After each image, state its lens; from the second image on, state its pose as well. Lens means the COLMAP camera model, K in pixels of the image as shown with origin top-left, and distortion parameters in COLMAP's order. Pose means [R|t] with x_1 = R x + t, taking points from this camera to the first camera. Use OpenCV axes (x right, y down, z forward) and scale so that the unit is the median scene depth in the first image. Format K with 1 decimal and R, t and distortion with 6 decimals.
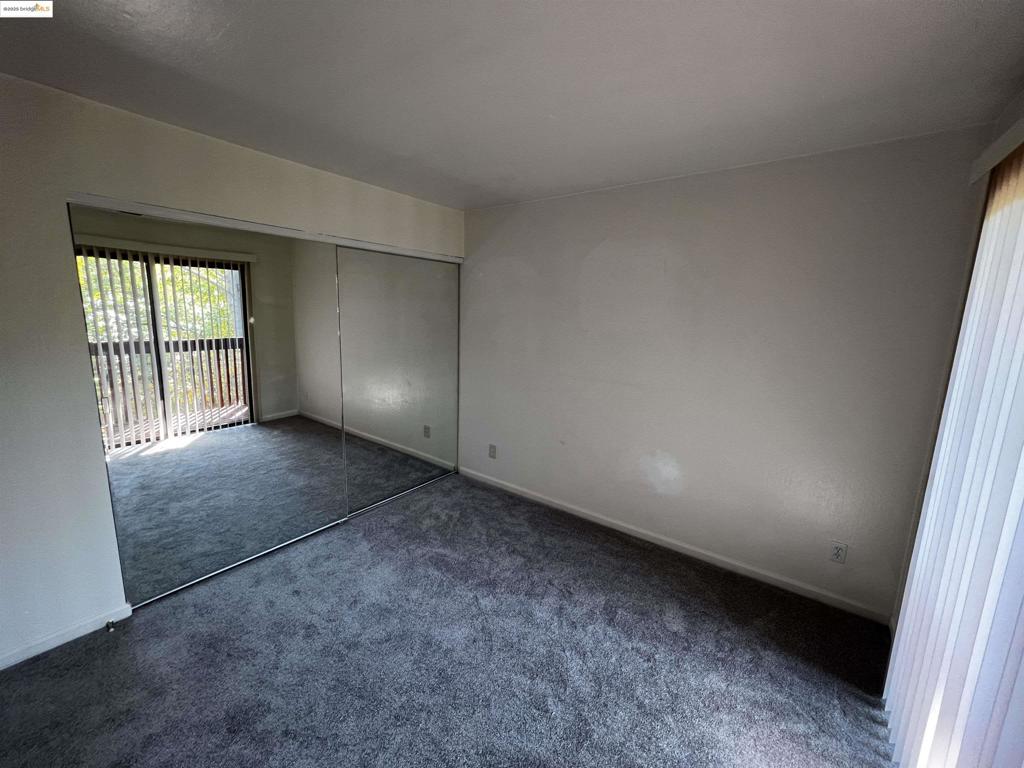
lens RADIAL K [[411.7, 0, 508.9], [0, 411.7, 380.1], [0, 0, 1]] dist [-0.001809, -0.000100]
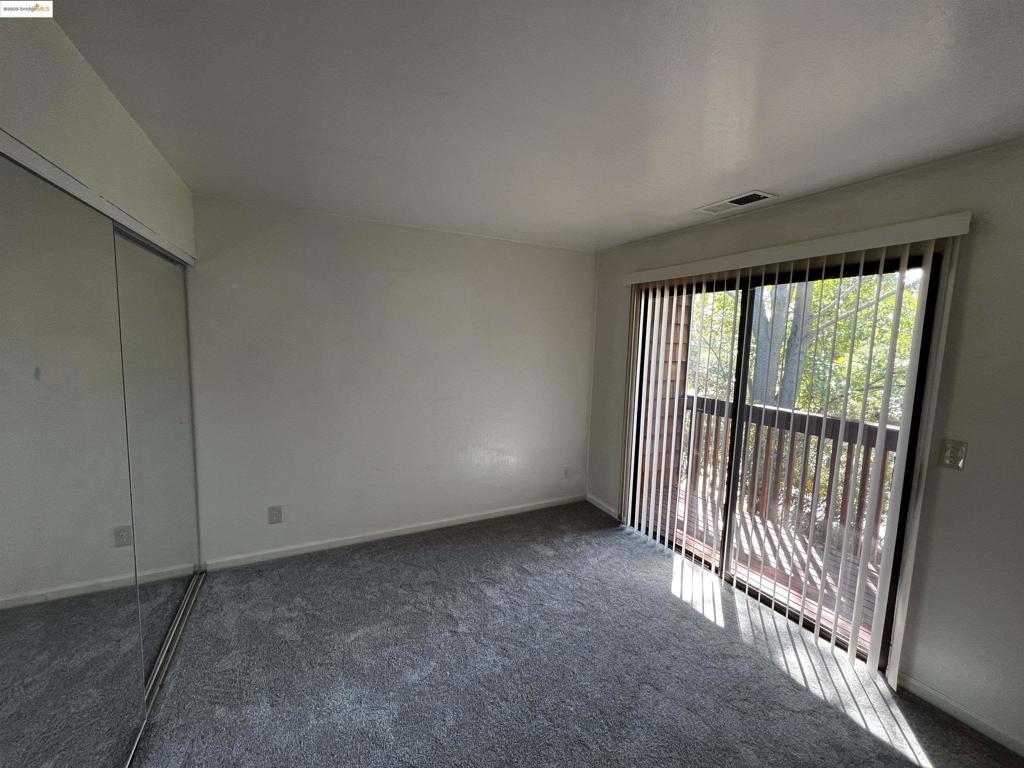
lens RADIAL K [[411.7, 0, 511.4], [0, 411.7, 384.2], [0, 0, 1]] dist [-0.001809, -0.000100]
pose [[0.426570, -0.110062, 0.897733, -0.614554], [0.134978, 0.989200, 0.057139, -0.061696], [-0.894326, 0.096800, 0.436818, 0.298743]]
